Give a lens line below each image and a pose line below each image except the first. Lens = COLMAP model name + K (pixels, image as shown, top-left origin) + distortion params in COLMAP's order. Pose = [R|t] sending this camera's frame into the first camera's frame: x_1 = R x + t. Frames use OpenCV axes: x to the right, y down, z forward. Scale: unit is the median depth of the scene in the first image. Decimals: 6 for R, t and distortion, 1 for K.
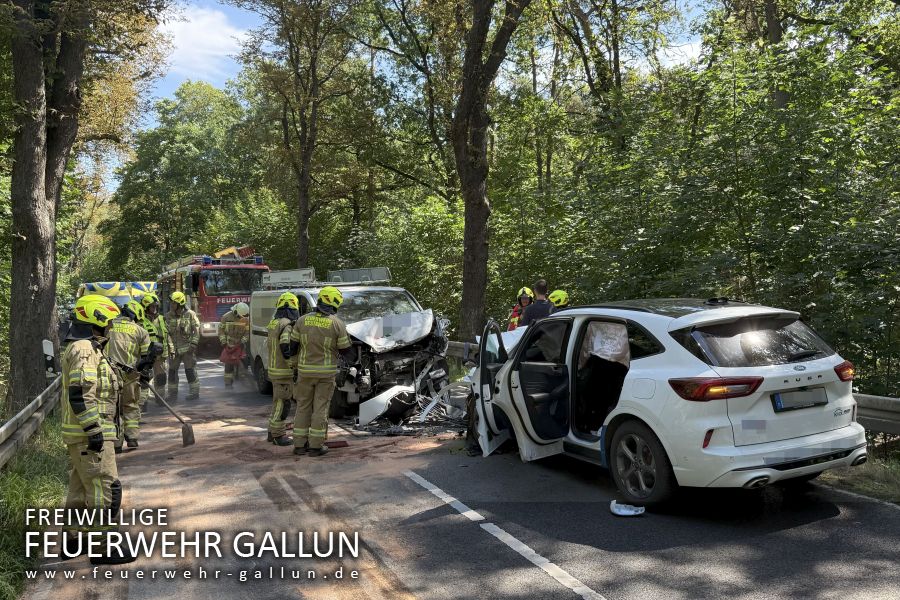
lens RADIAL K [[752.8, 0, 487.4], [0, 752.8, 304.8], [0, 0, 1]] dist [0.067315, -0.103273]
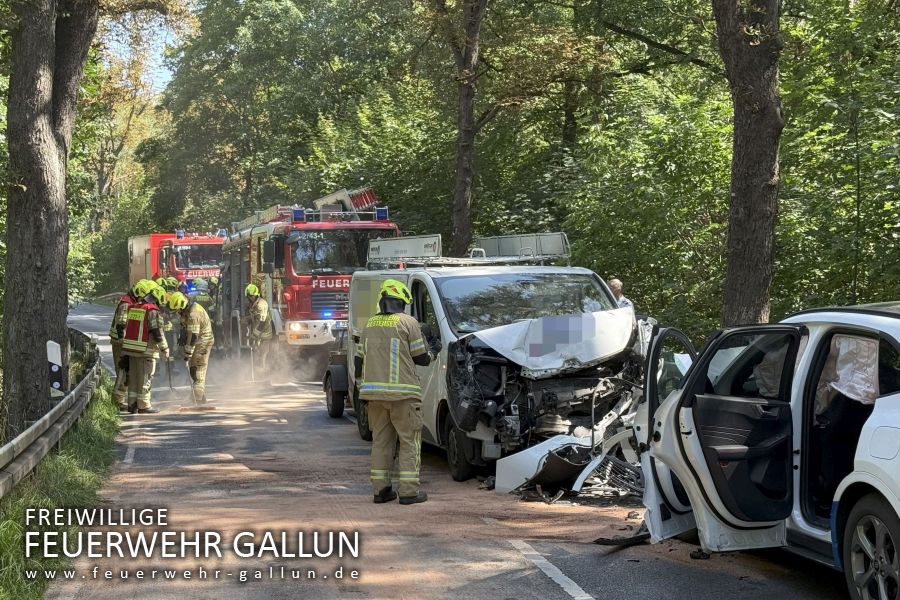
lens RADIAL K [[1501.4, 0, 376.0], [0, 1501.4, 322.7], [0, 0, 1]] dist [0.106395, 0.000000]
pose [[0.949993, 0.024198, -0.311332, 0.105366], [-0.018254, 0.999591, 0.021994, -0.004524], [0.311737, -0.015211, 0.950047, -0.173603]]
